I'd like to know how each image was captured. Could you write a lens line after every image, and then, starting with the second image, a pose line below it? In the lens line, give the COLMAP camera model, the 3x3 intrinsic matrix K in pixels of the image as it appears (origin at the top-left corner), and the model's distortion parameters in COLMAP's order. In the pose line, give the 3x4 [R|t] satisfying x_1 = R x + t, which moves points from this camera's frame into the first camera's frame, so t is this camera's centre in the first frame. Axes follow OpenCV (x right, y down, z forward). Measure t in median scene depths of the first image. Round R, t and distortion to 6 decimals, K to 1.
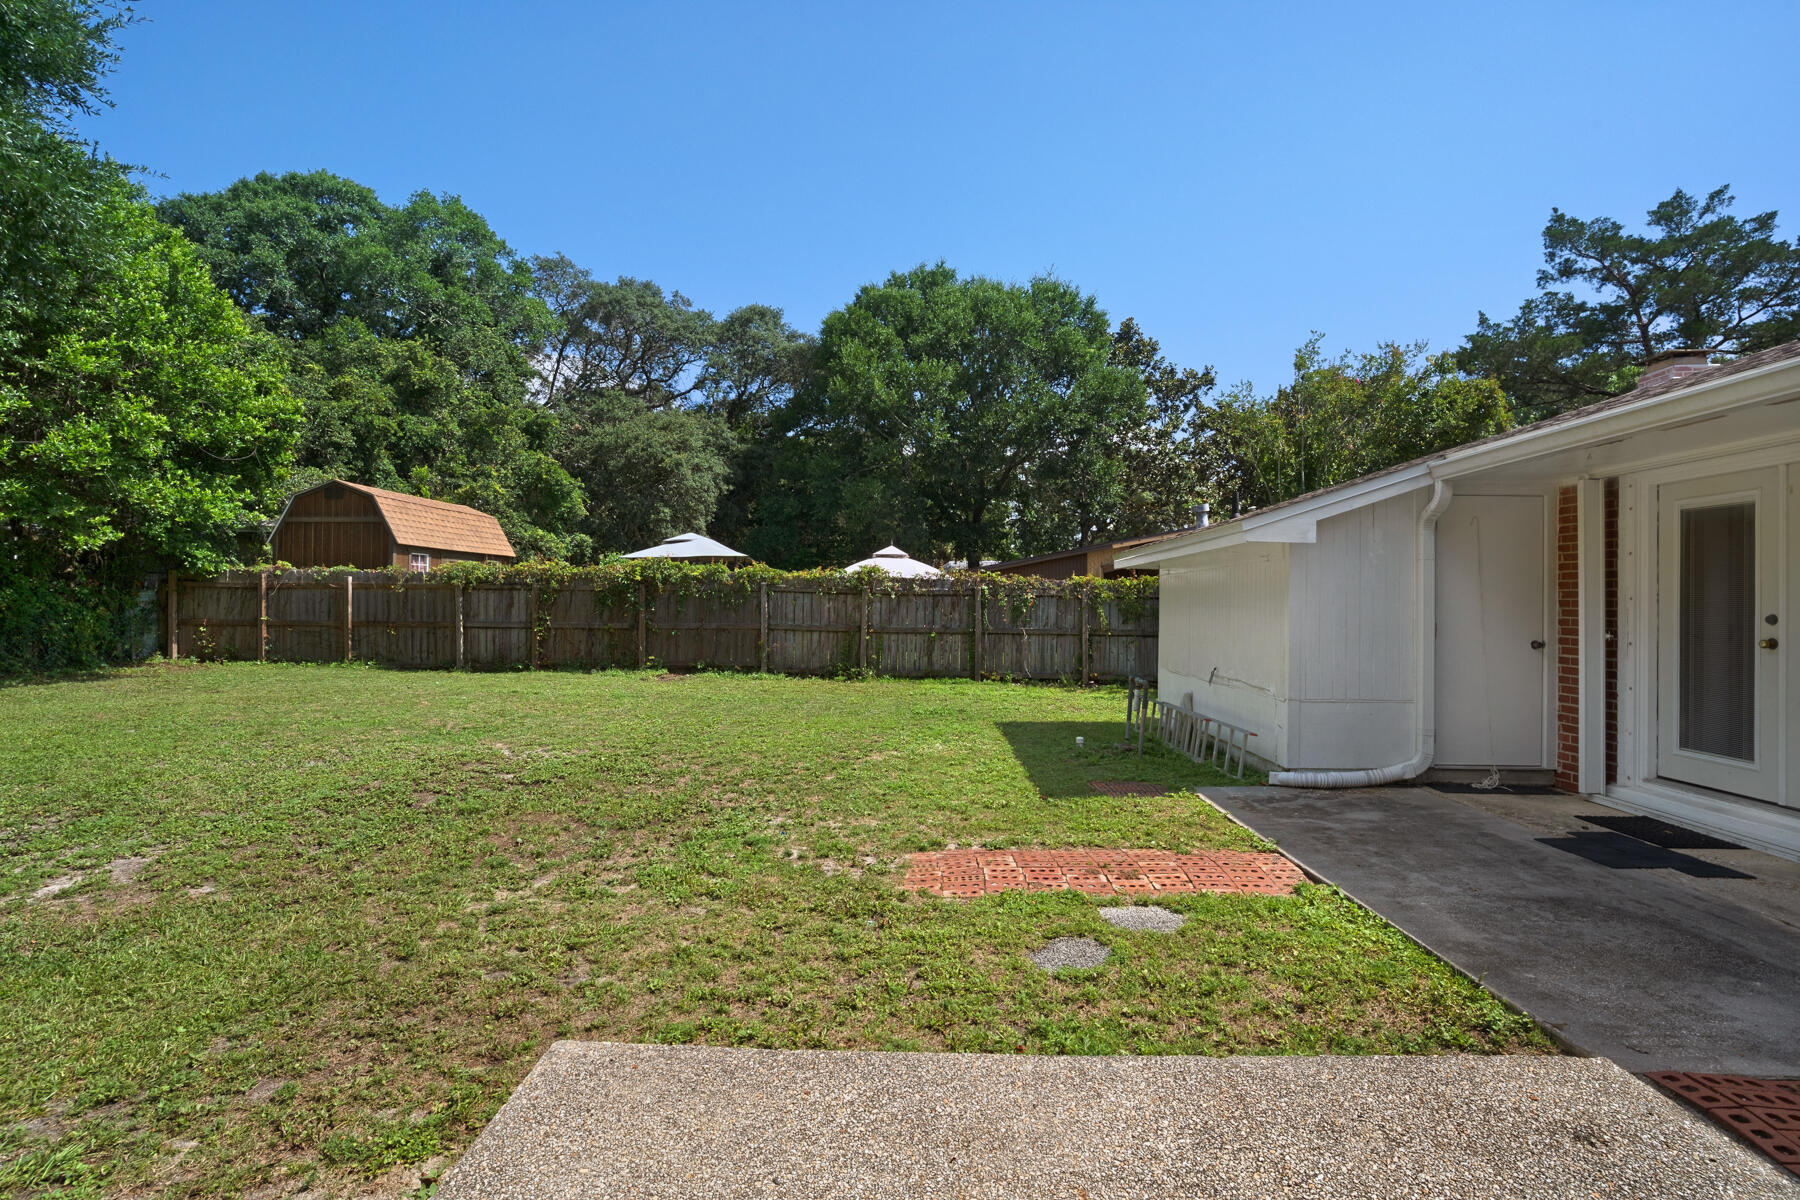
lens RADIAL K [[888.6, 0, 907.2], [0, 888.6, 599.8], [0, 0, 1]] dist [-0.023337, -0.000276]
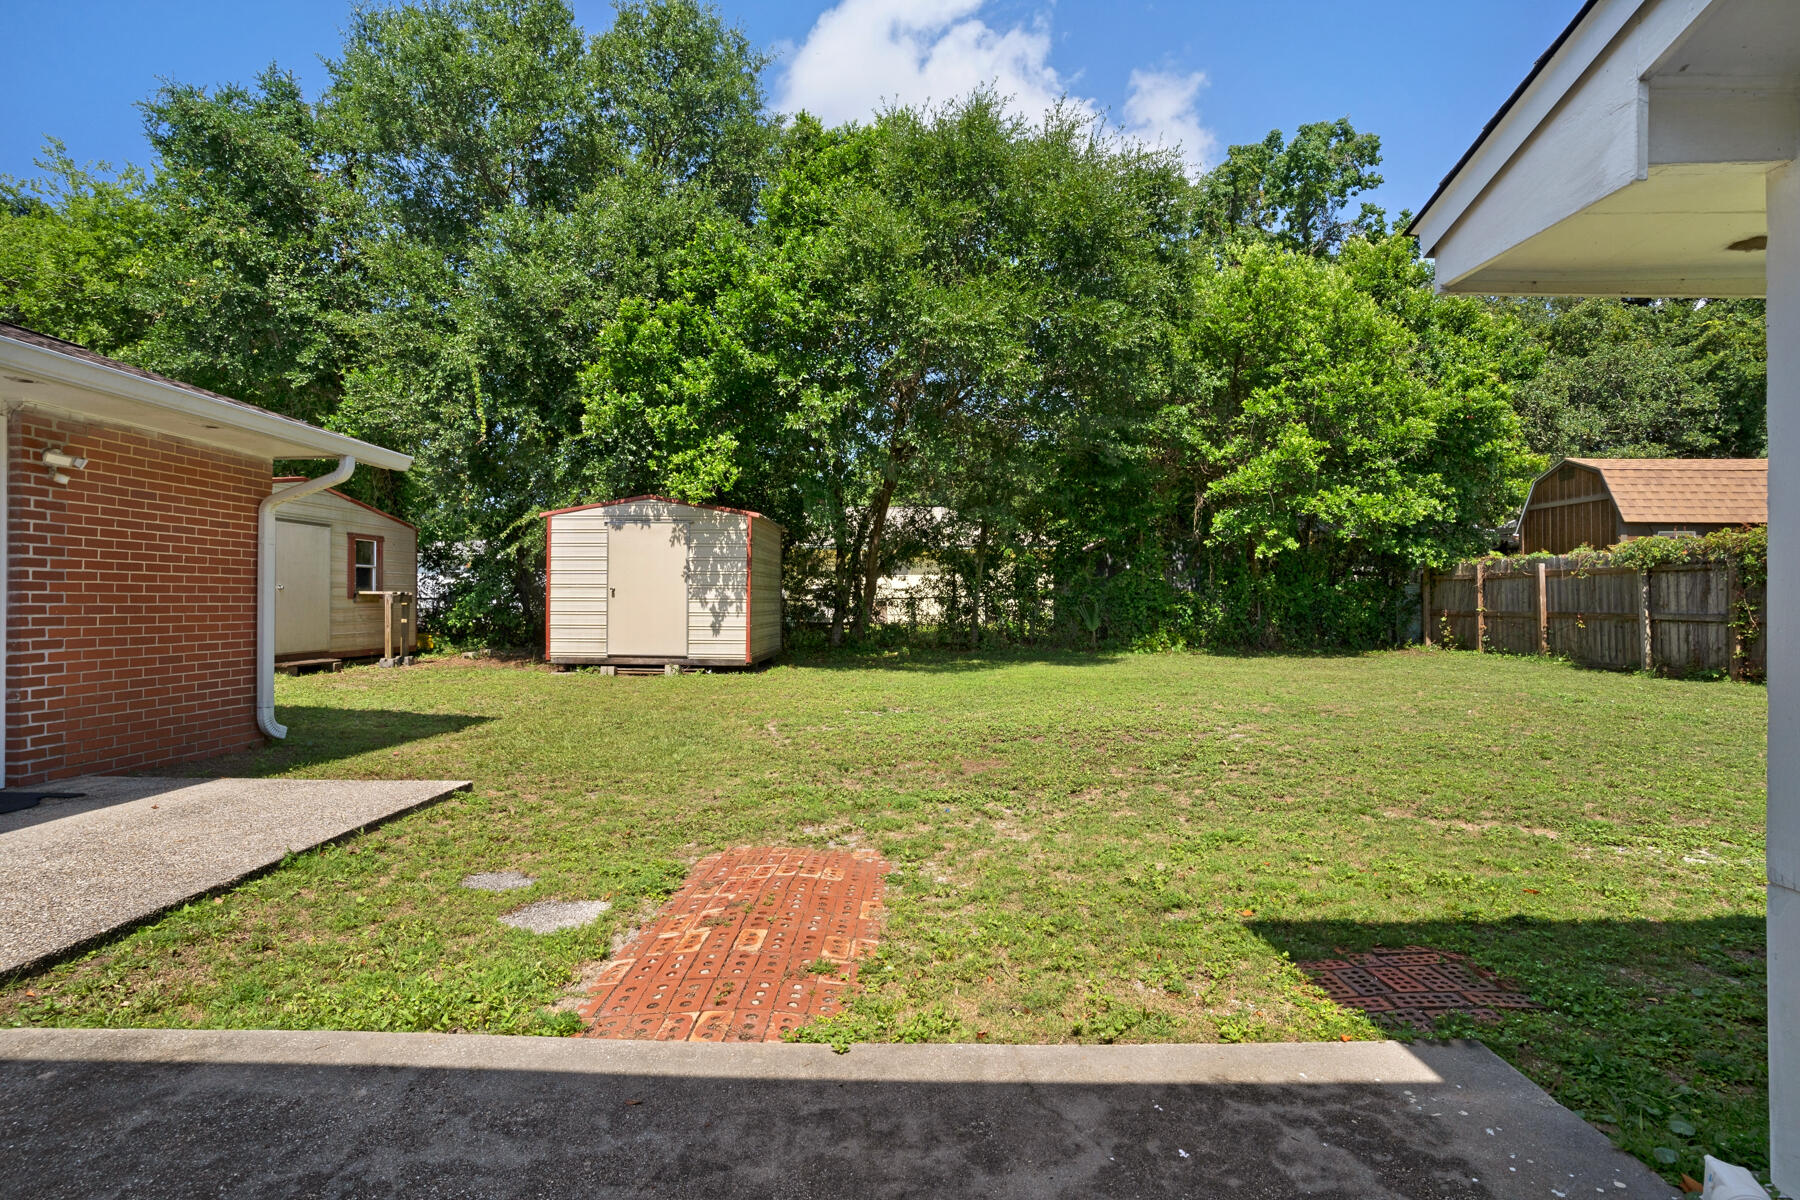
lens RADIAL K [[888.6, 0, 905.3], [0, 888.6, 604.6], [0, 0, 1]] dist [-0.023337, -0.000276]
pose [[0.019403, -0.005398, -0.999797, 0.265527], [0.004362, 0.999976, -0.005314, 0.018125], [0.999802, -0.004258, 0.019426, 0.317347]]
